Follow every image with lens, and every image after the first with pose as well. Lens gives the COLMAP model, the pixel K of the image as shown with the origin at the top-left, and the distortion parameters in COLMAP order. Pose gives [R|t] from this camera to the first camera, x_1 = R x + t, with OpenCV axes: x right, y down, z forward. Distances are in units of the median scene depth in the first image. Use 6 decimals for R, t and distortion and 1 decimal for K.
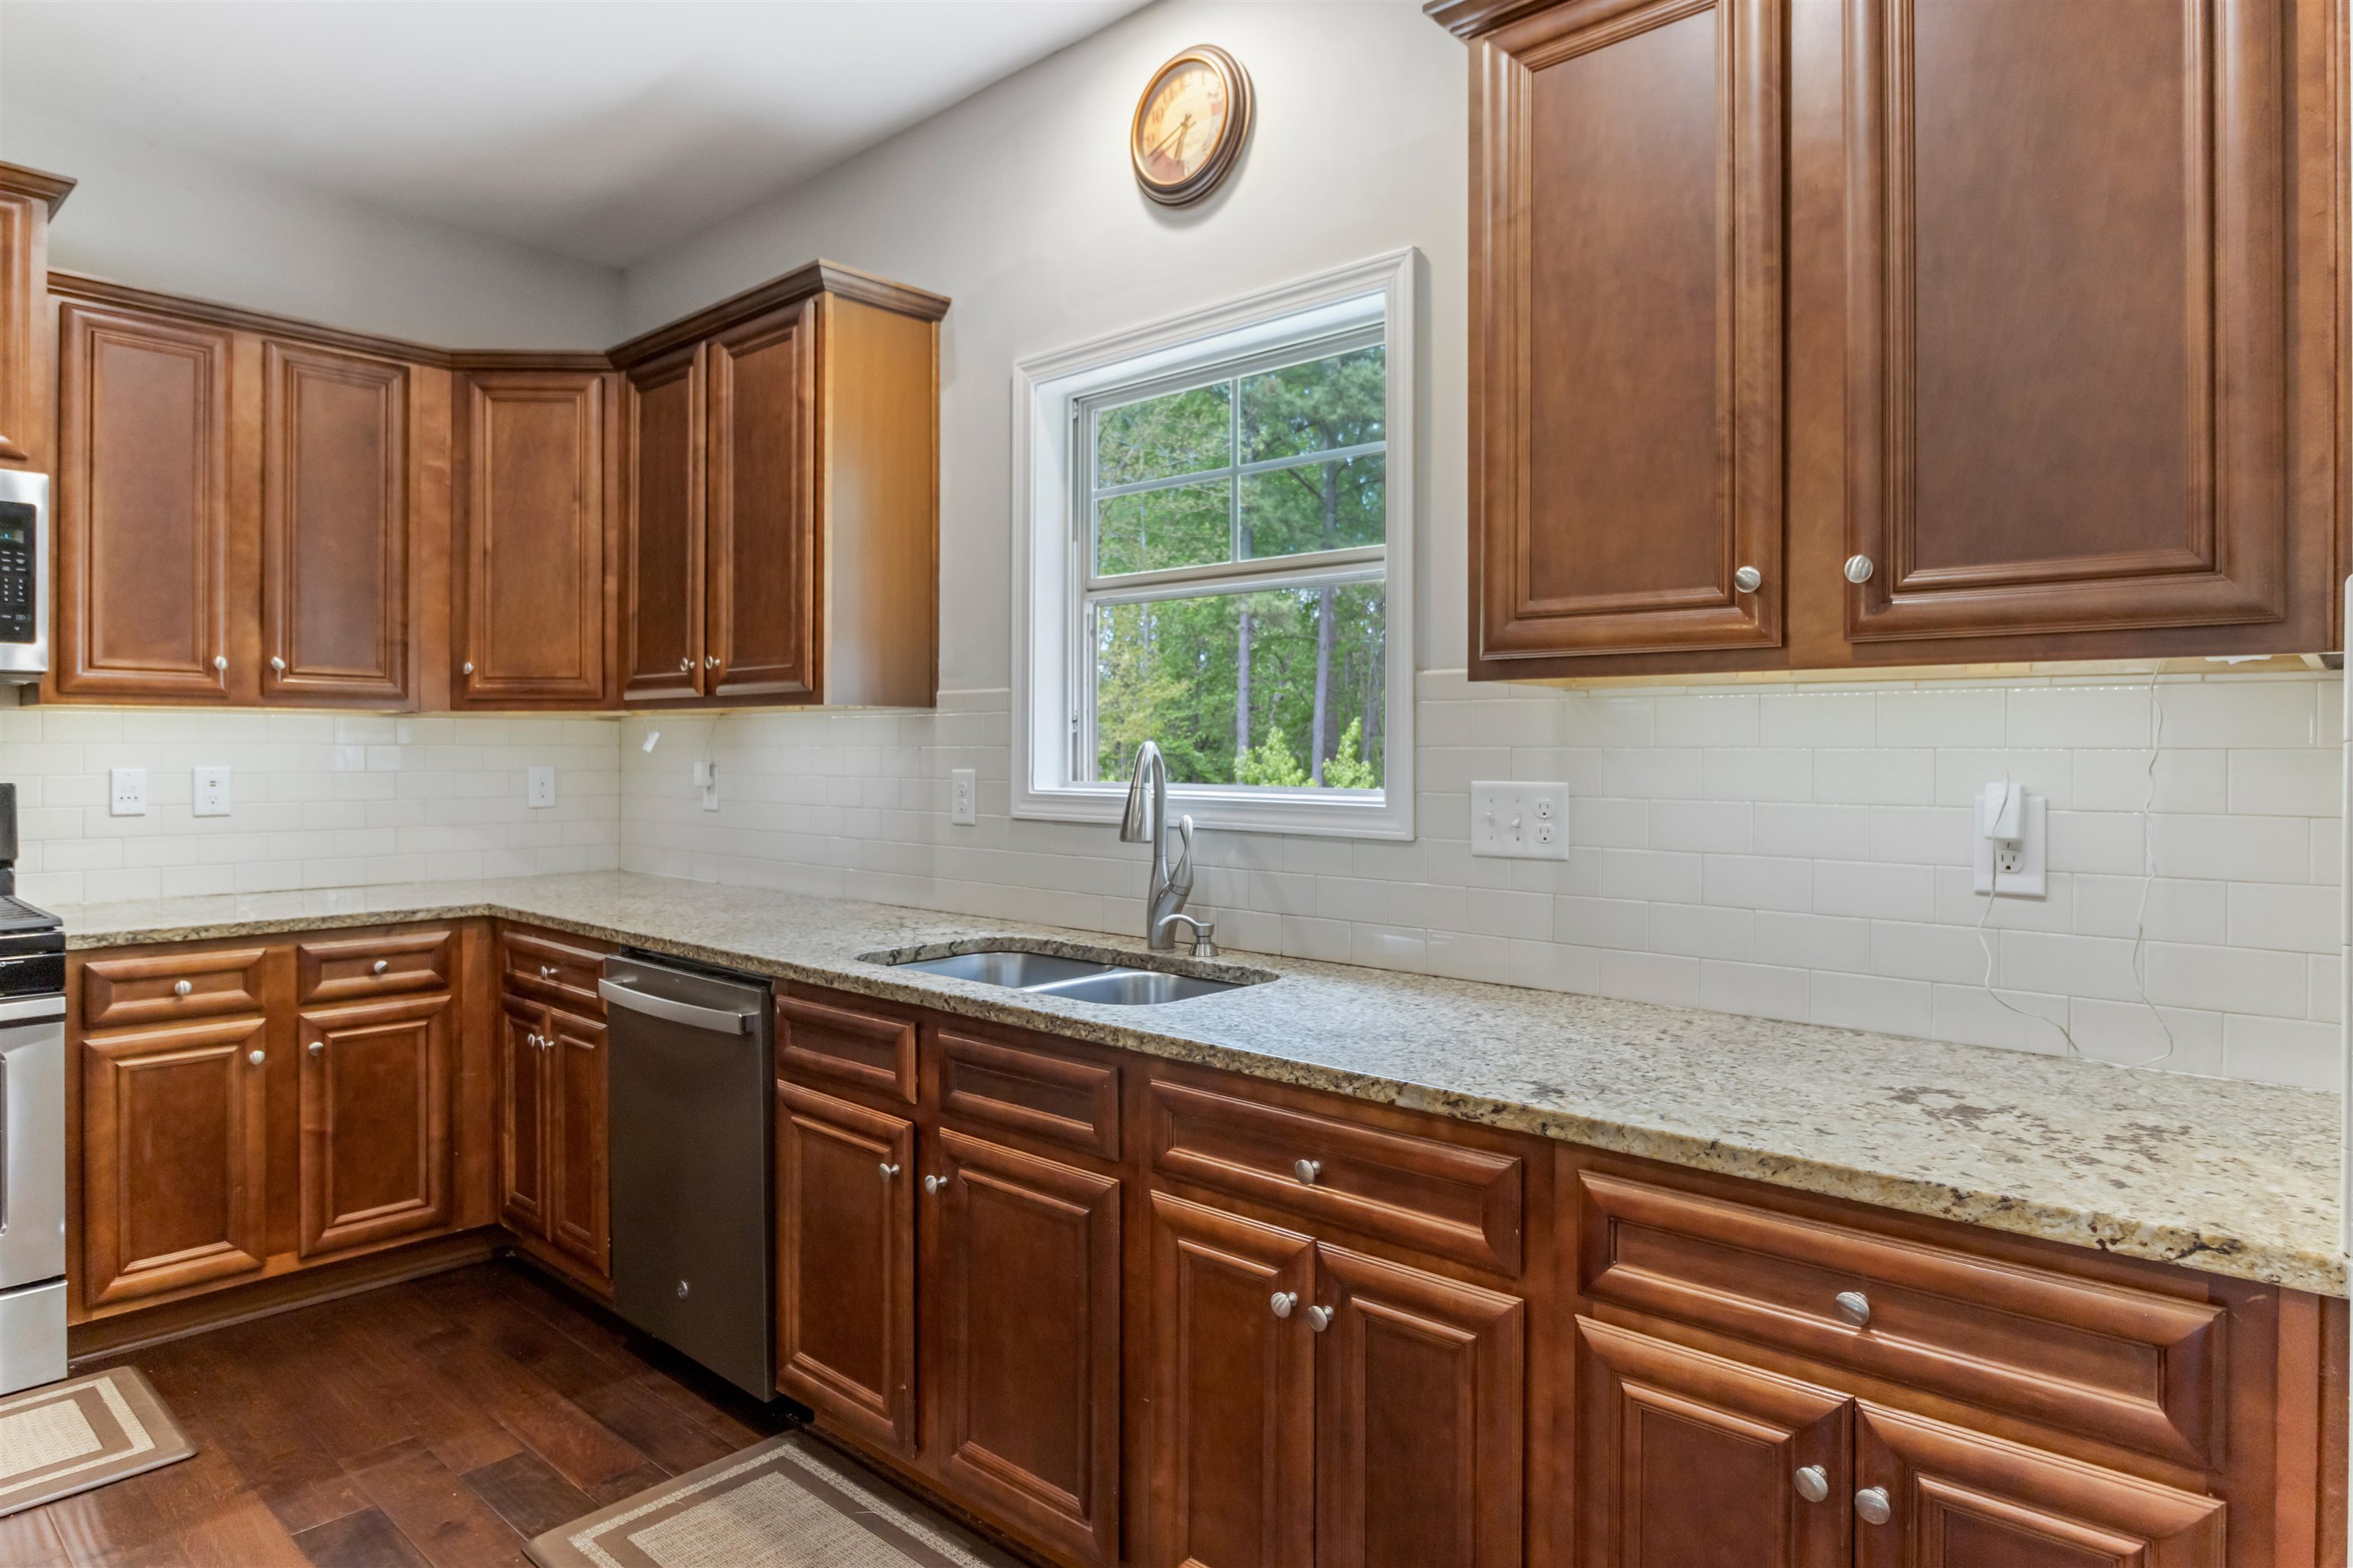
lens RADIAL K [[1348.4, 0, 1186.4], [0, 1348.4, 752.8], [0, 0, 1]] dist [-0.017337, 0.001486]
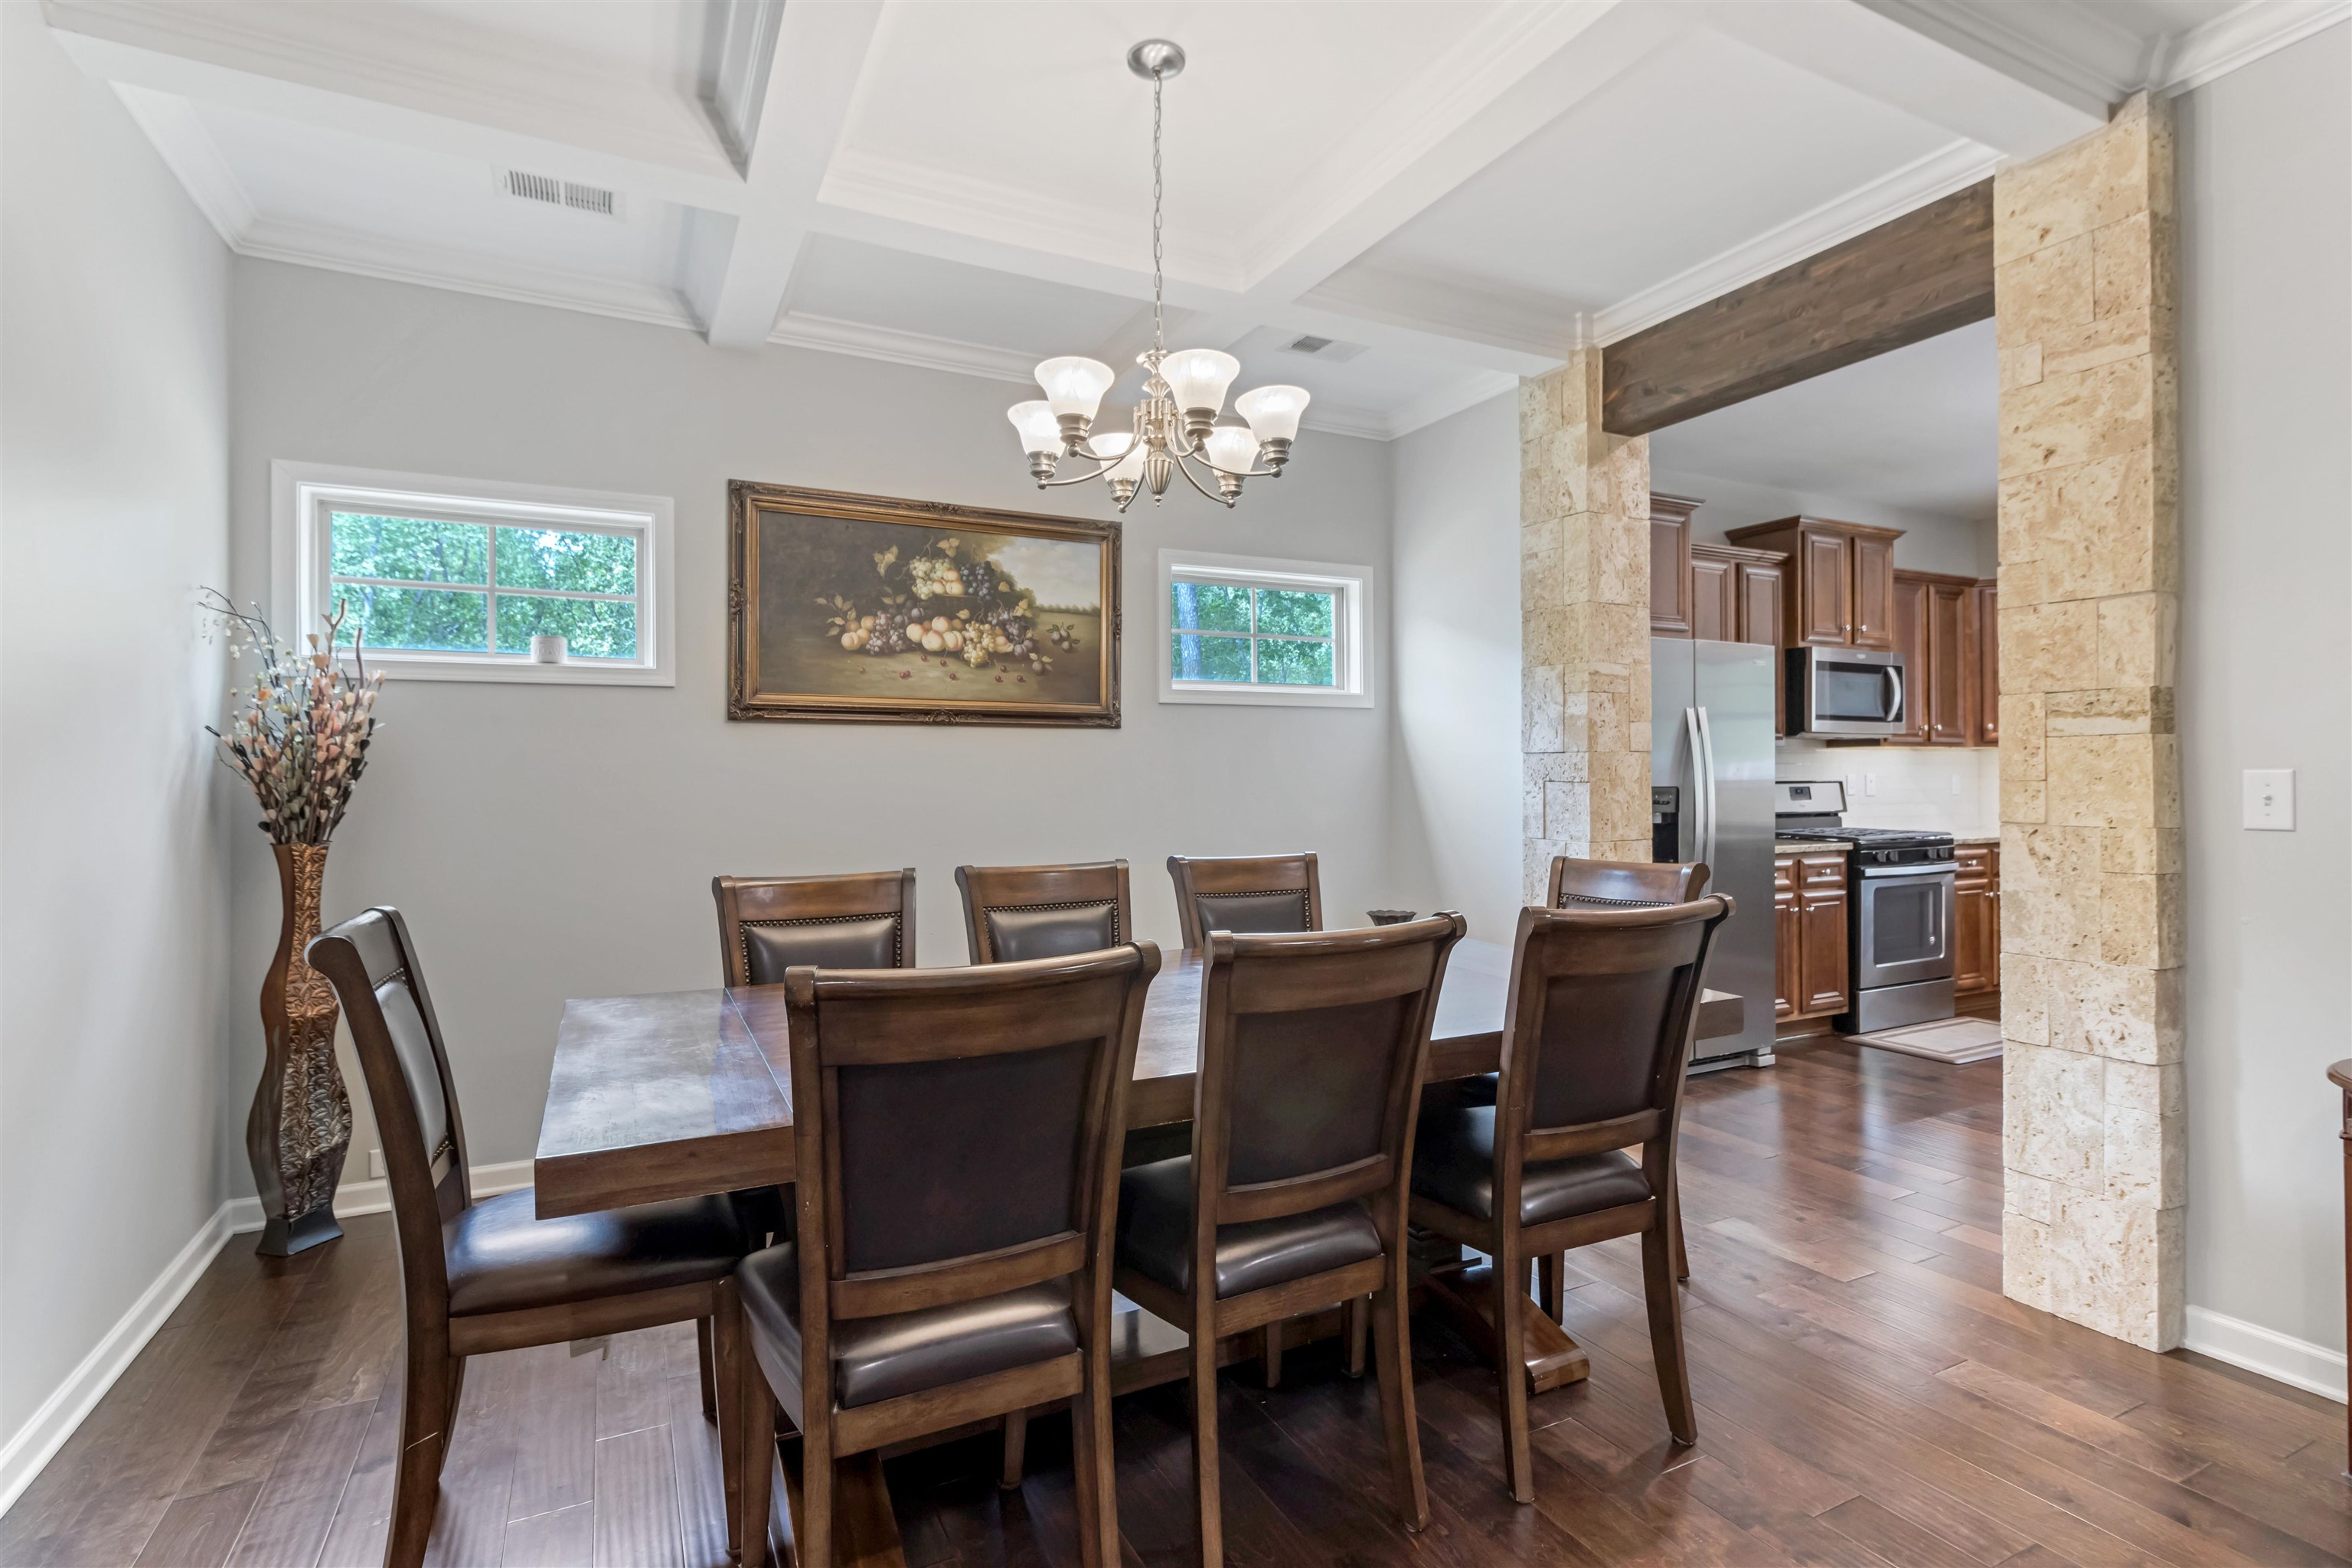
lens RADIAL K [[1137.5, 0, 1181.7], [0, 1137.5, 770.5], [0, 0, 1]] dist [0.002643, 0.000157]
pose [[0.928497, -0.010463, -0.371193, -1.389271], [0.007358, 0.999925, -0.009780, 0.018336], [0.371267, 0.006350, 0.928504, -1.522825]]
